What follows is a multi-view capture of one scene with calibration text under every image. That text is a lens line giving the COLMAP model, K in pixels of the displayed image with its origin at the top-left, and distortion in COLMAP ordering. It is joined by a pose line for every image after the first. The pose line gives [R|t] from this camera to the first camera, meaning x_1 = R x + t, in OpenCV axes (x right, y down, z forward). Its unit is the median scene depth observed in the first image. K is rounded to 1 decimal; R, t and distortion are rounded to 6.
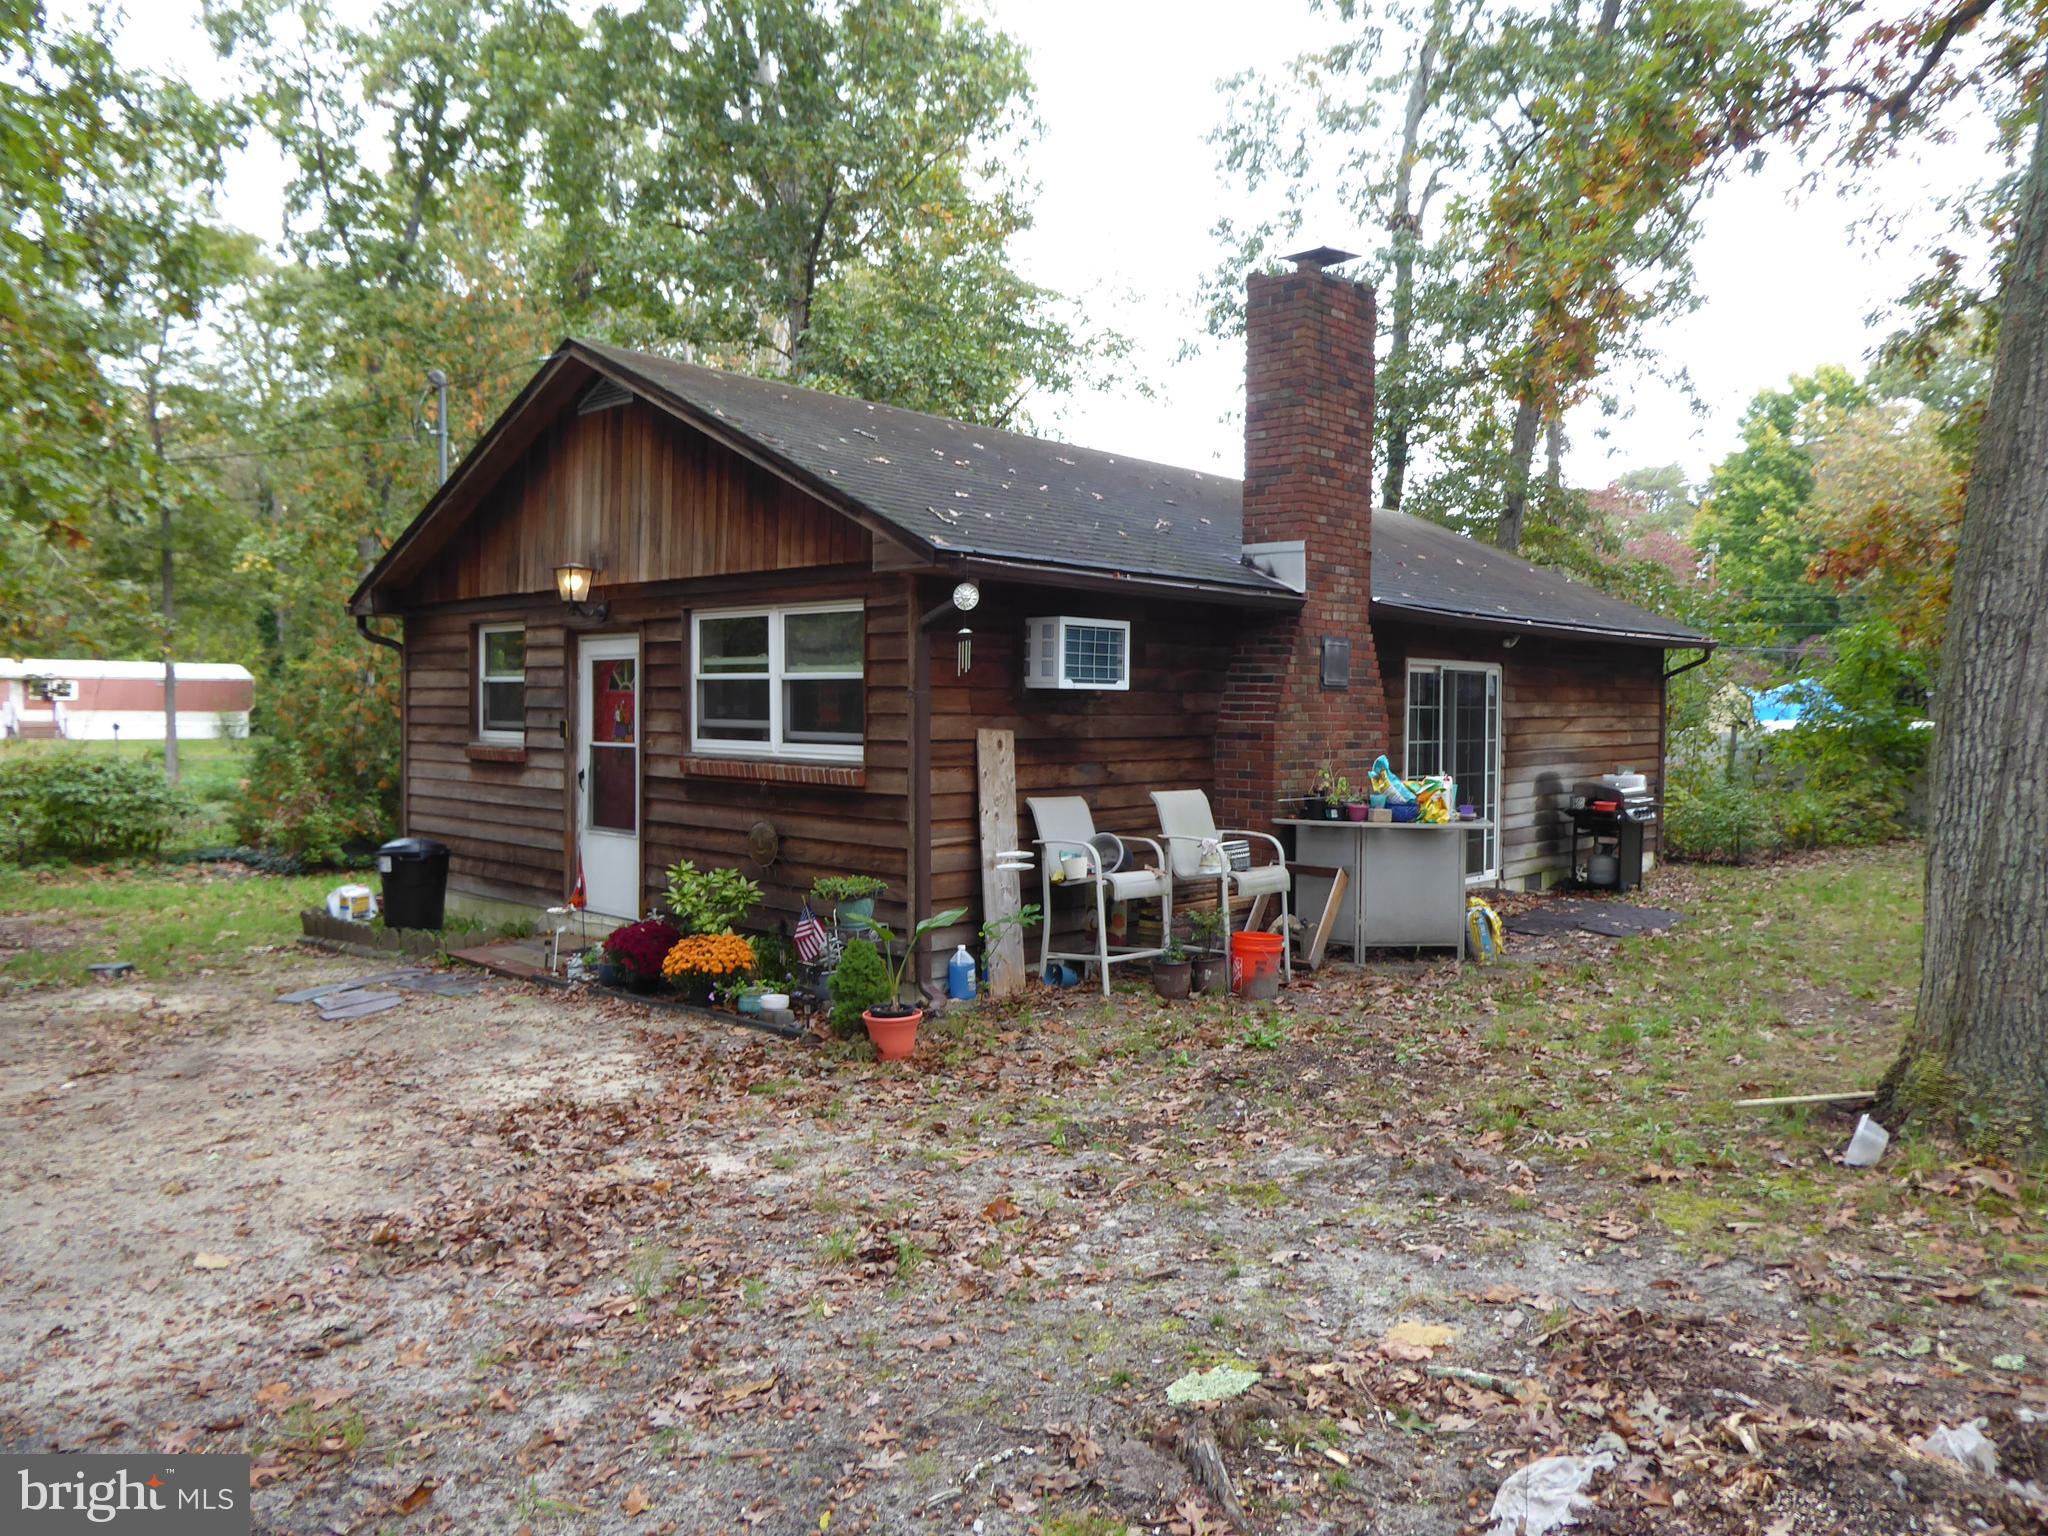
lens RADIAL K [[1378.5, 0, 1025.6], [0, 1378.5, 693.8], [0, 0, 1]] dist [-0.000258, 0.001570]
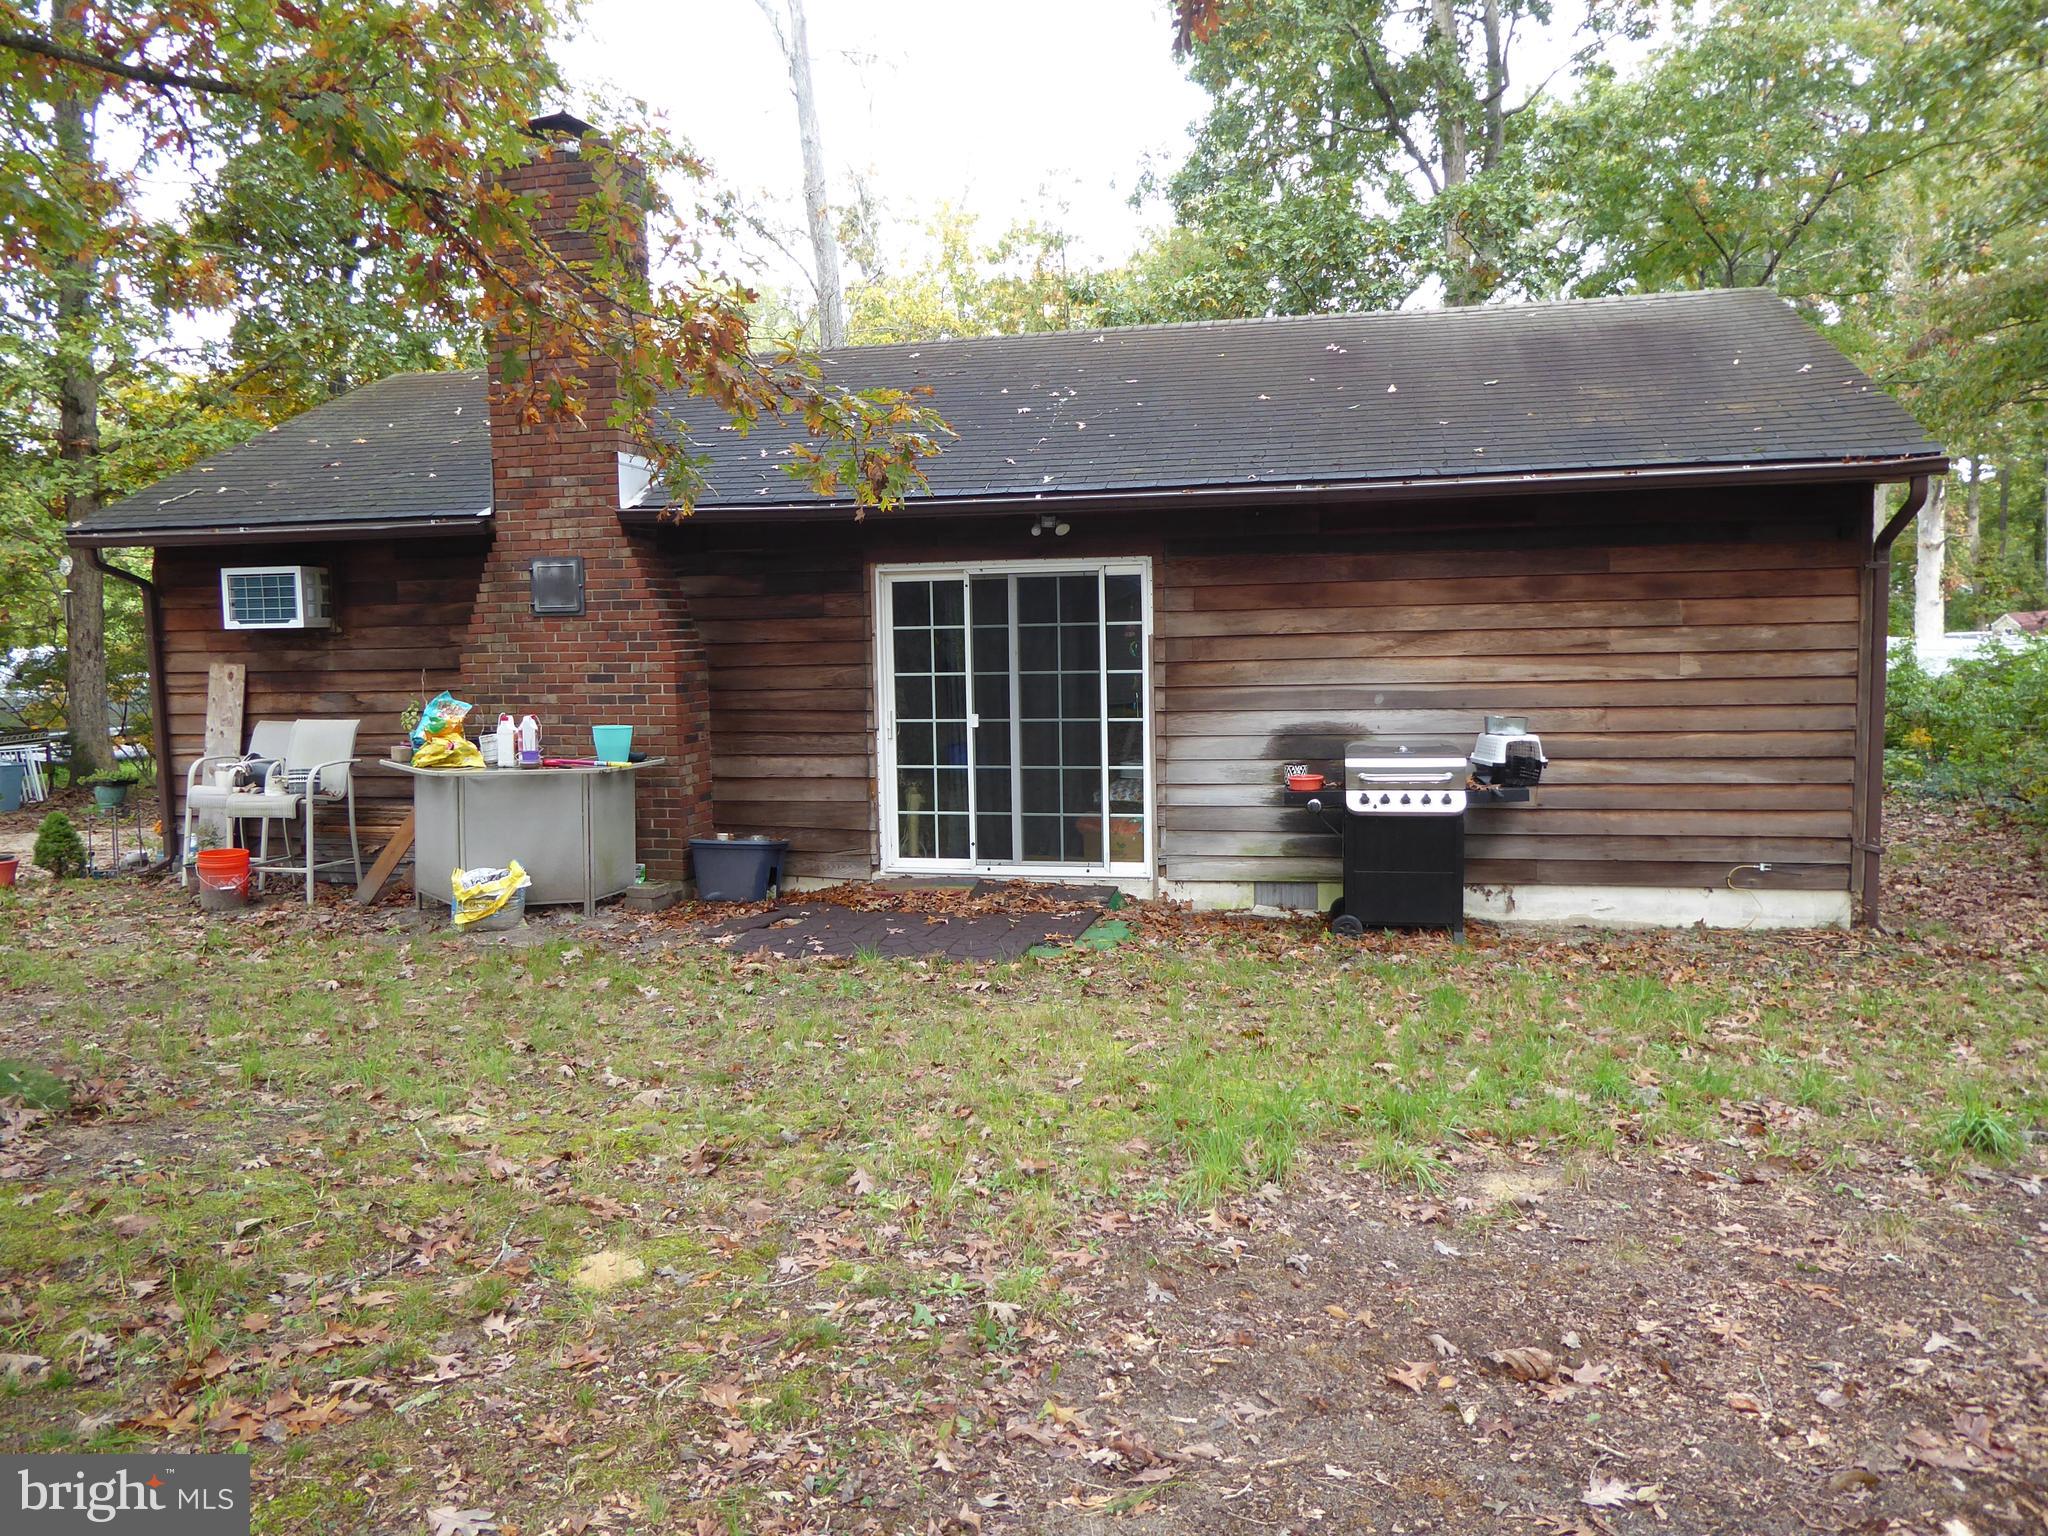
lens RADIAL K [[1491.9, 0, 1024.0], [0, 1491.9, 768.0], [0, 0, 1]] dist [-0.018369, 0.004171]
pose [[0.524927, 0.053112, -0.849489, 1.417842], [0.028330, 0.996408, 0.079803, 0.031377], [0.850676, -0.065957, 0.521536, 0.864420]]
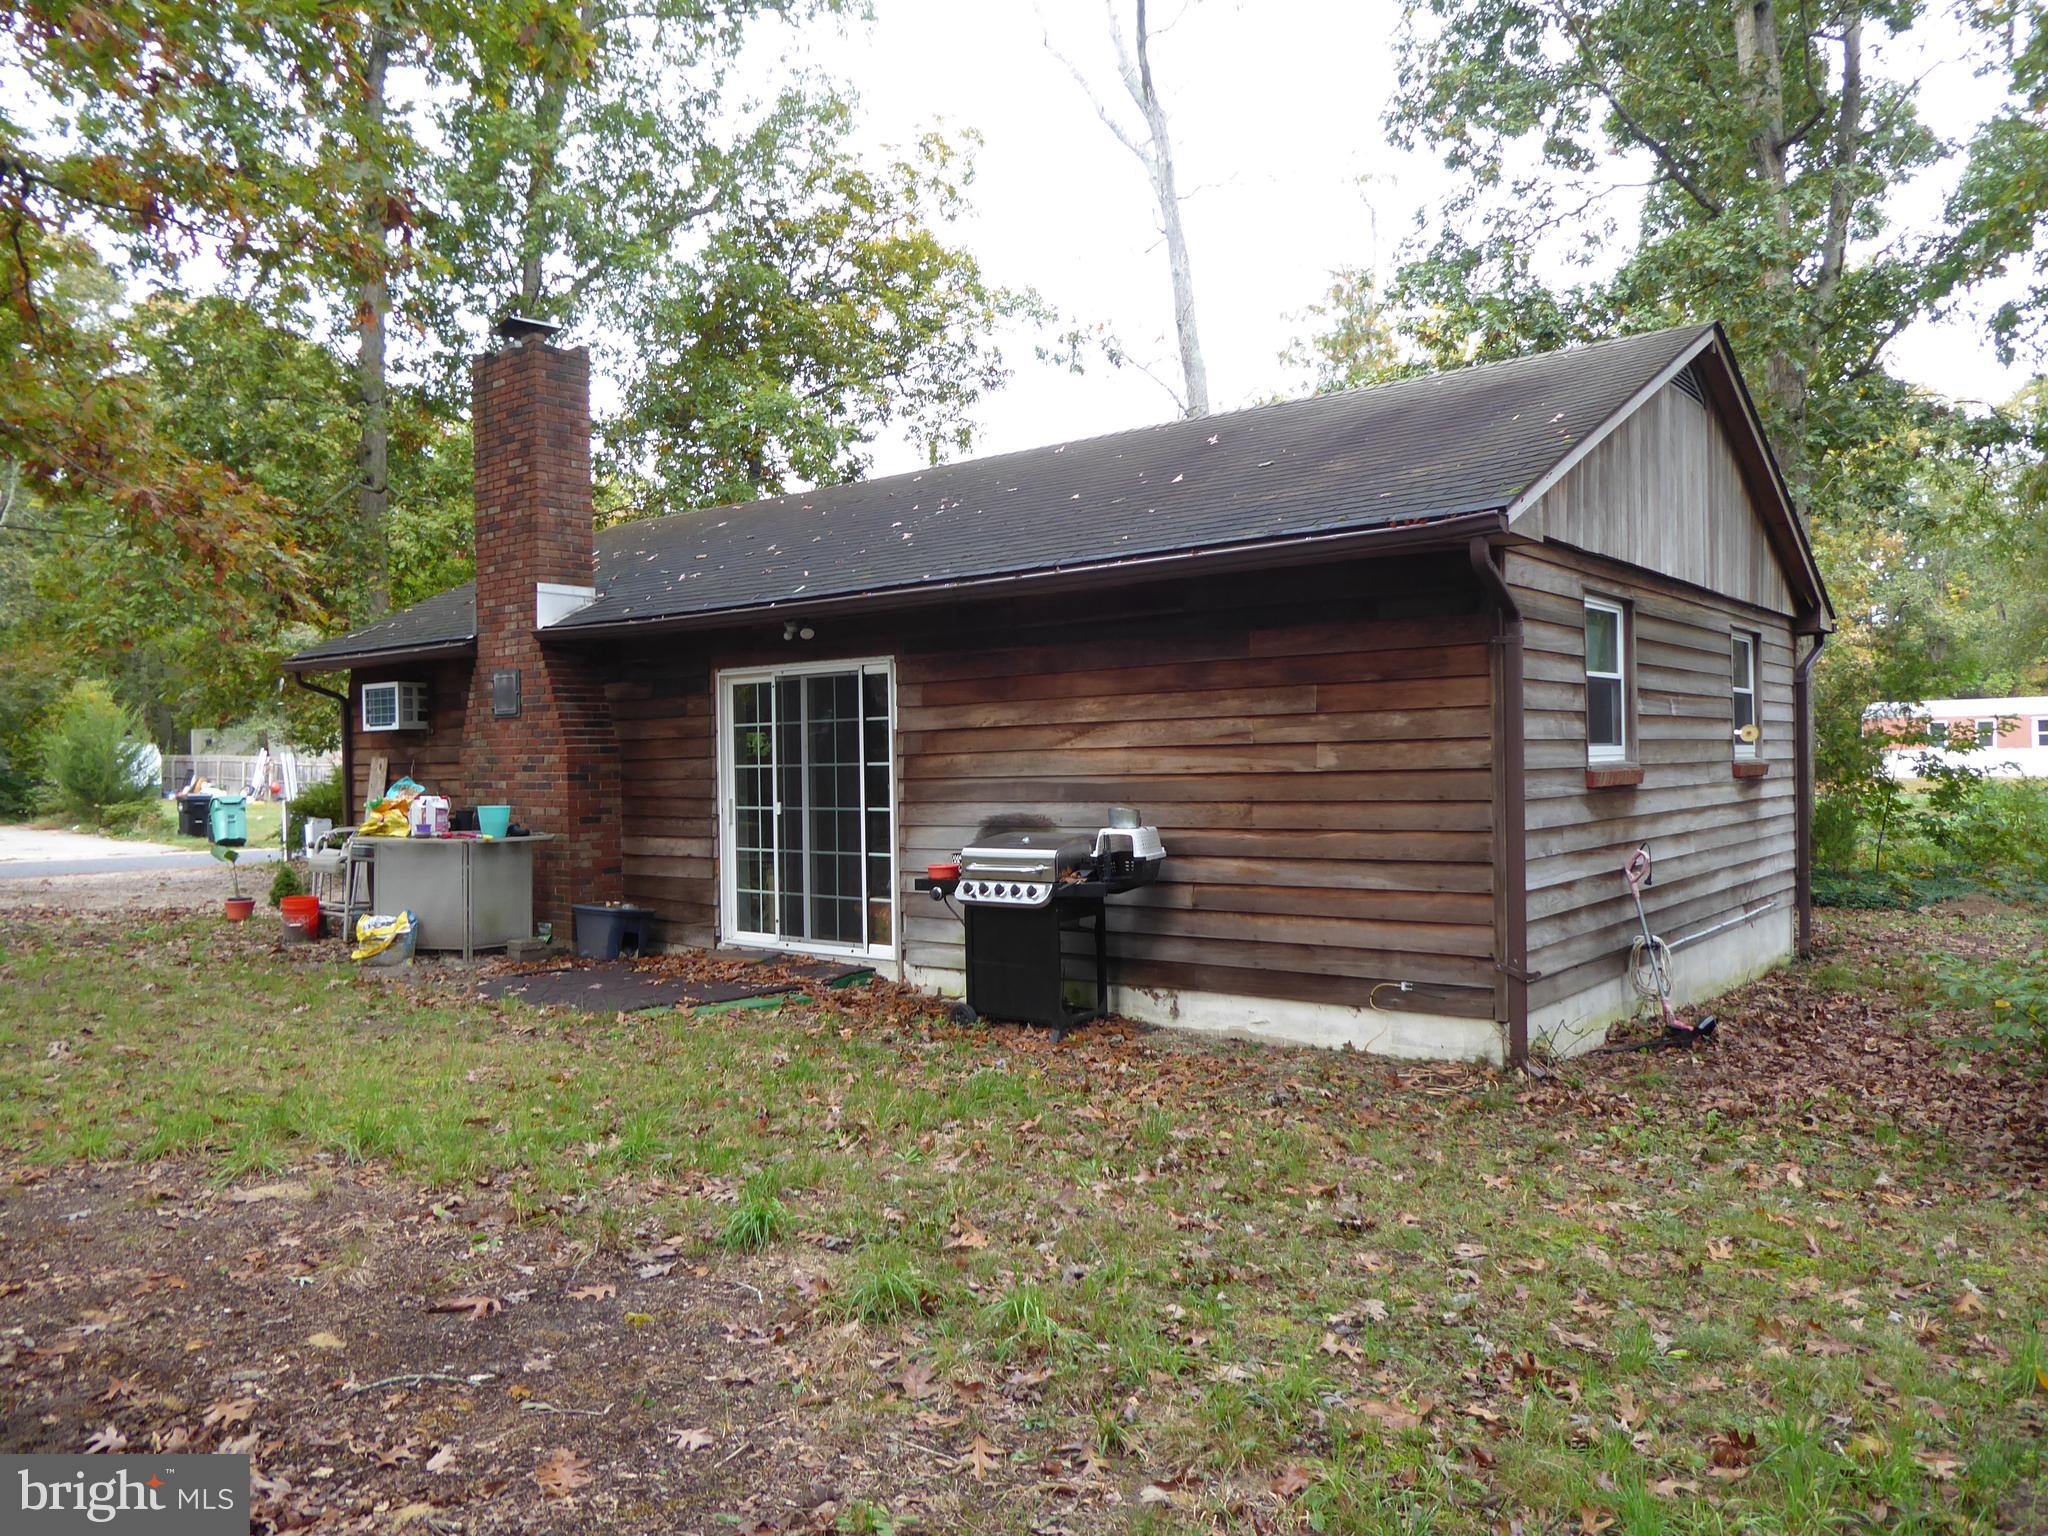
lens RADIAL K [[1491.9, 0, 1024.0], [0, 1491.9, 768.0], [0, 0, 1]] dist [-0.018369, 0.004171]
pose [[0.089184, -0.009261, -0.995972, 1.693810], [0.023208, 0.999705, -0.007218, 0.064878], [0.995745, -0.022471, 0.089373, 1.519315]]
